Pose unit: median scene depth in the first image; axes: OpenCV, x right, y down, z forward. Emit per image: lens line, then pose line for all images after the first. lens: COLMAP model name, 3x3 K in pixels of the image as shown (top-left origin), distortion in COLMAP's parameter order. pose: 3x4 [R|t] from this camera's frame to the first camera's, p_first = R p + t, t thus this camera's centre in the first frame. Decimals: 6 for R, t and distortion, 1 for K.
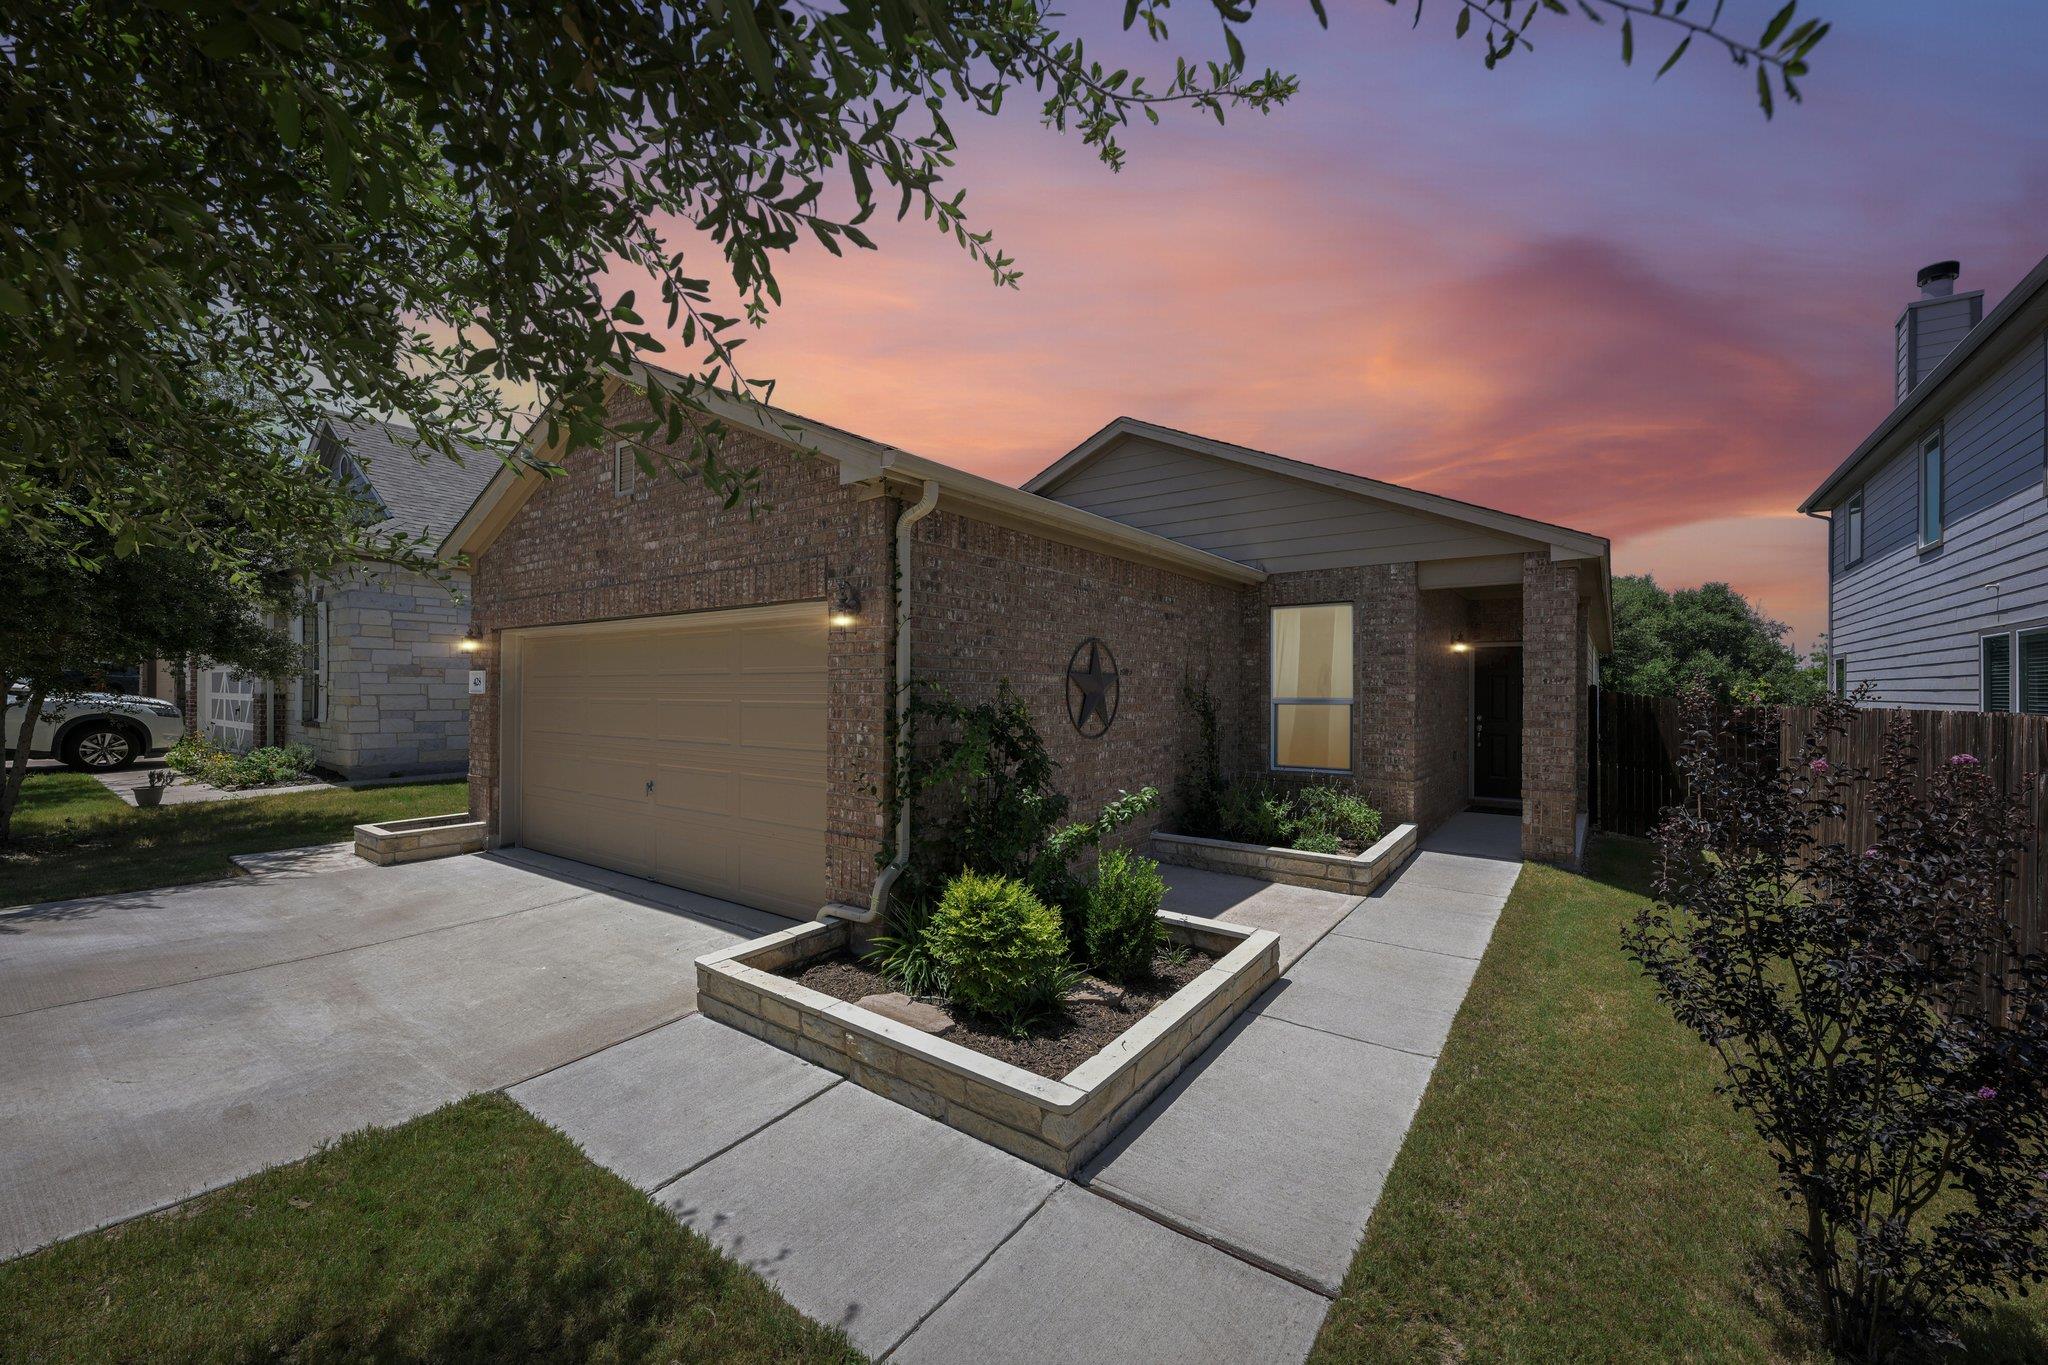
lens RADIAL K [[811.3, 0, 1021.4], [0, 811.3, 690.2], [0, 0, 1]] dist [-0.001086, -0.000065]
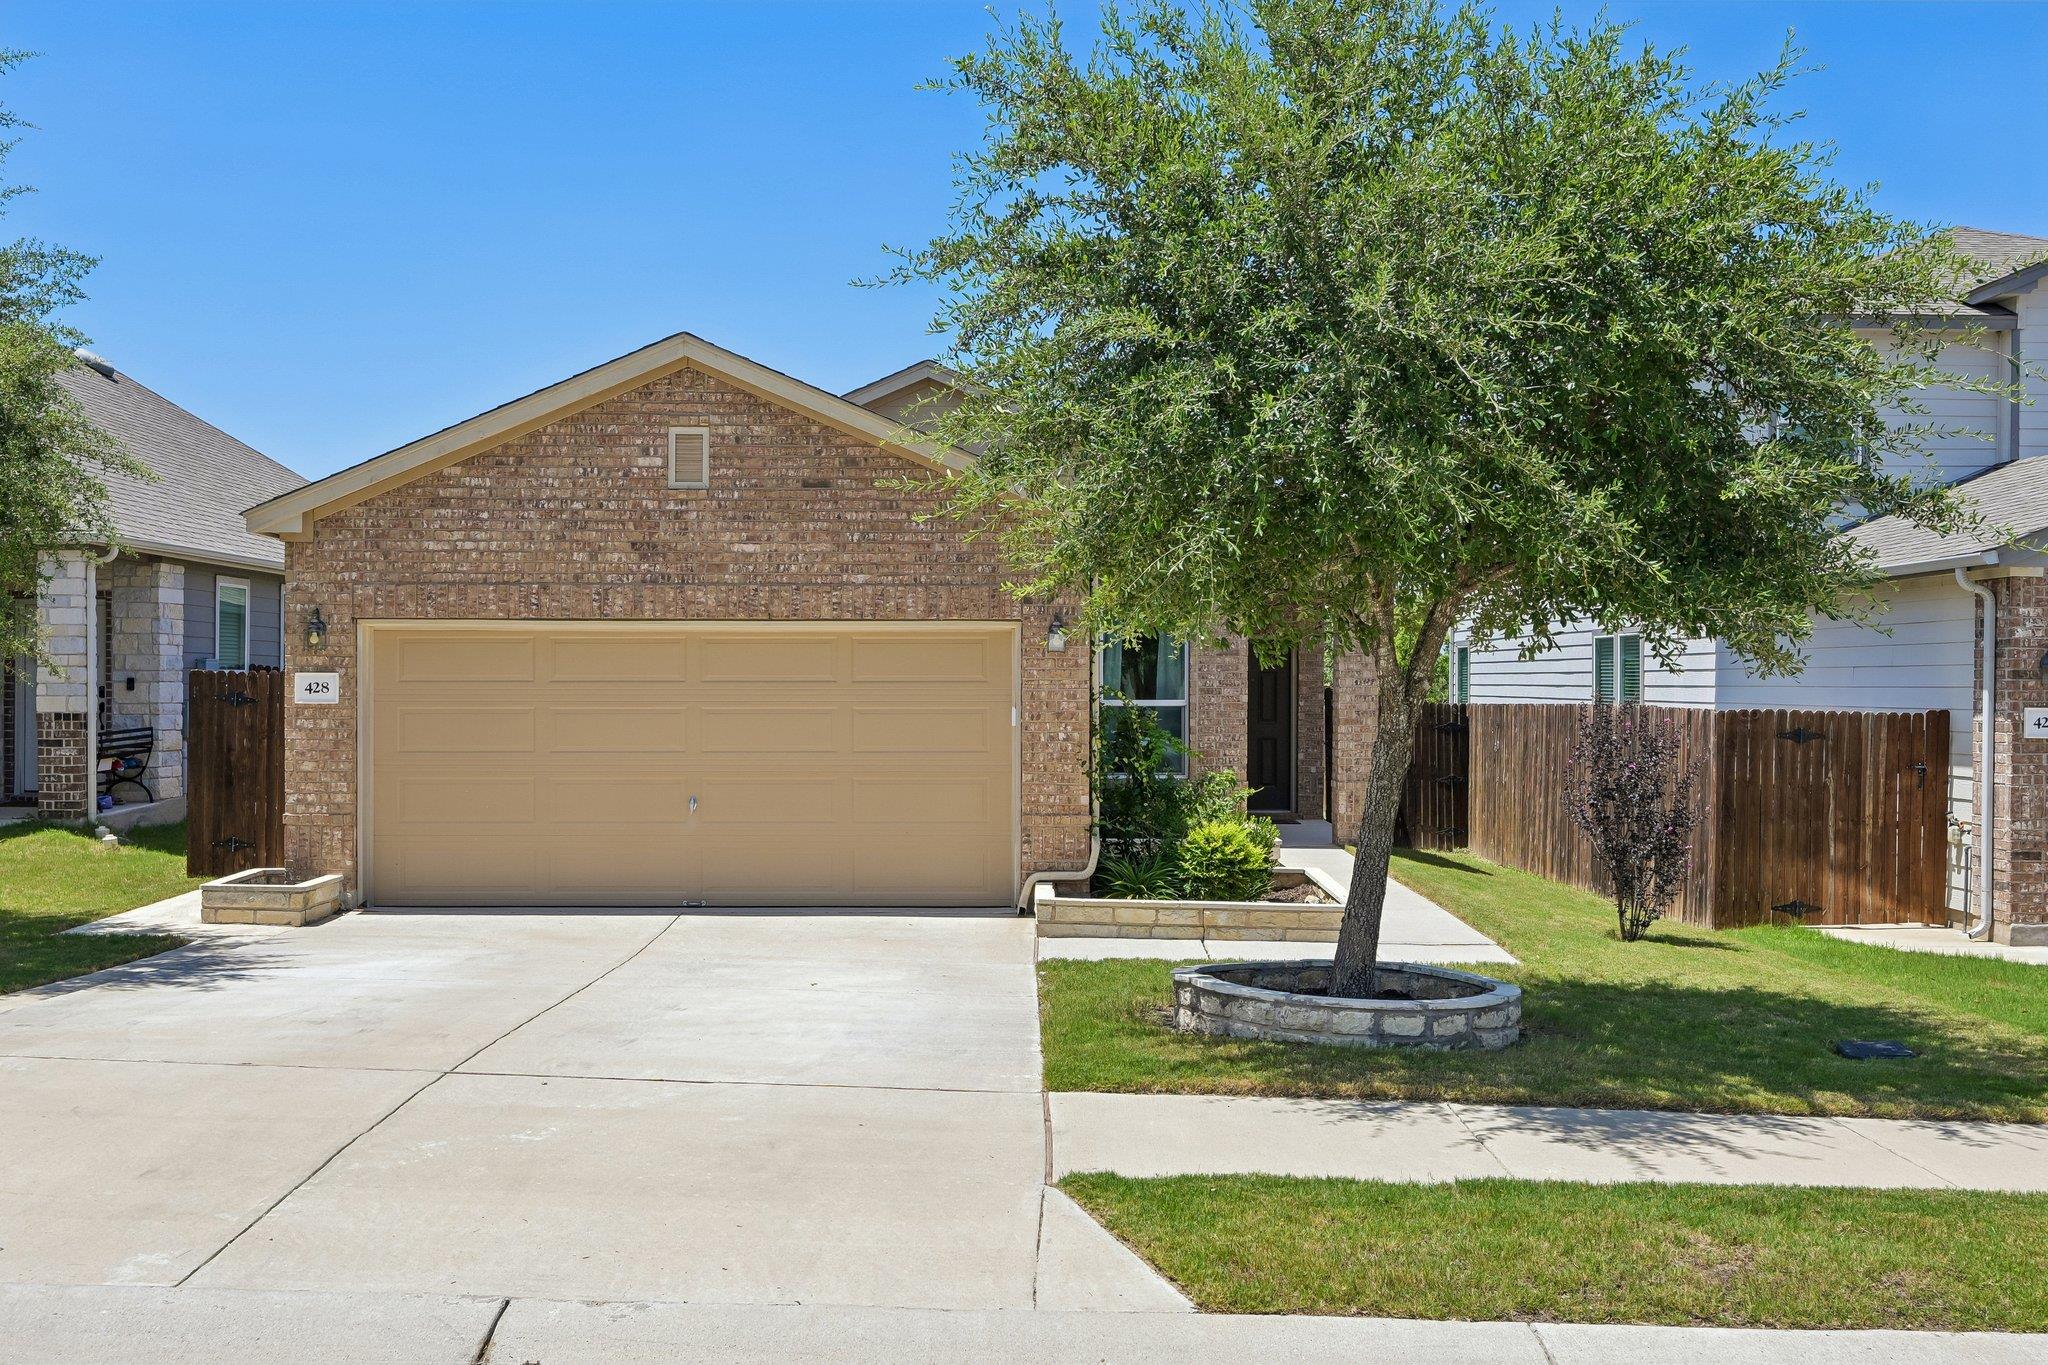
lens RADIAL K [[2067.1, 0, 1024.0], [0, 2067.1, 682.5], [0, 0, 1]] dist [-0.002319, -0.000270]
pose [[0.801642, -0.003834, 0.597792, -1.571090], [0.001724, 0.999990, 0.004102, -0.026408], [-0.597802, -0.002258, 0.801641, -1.106092]]
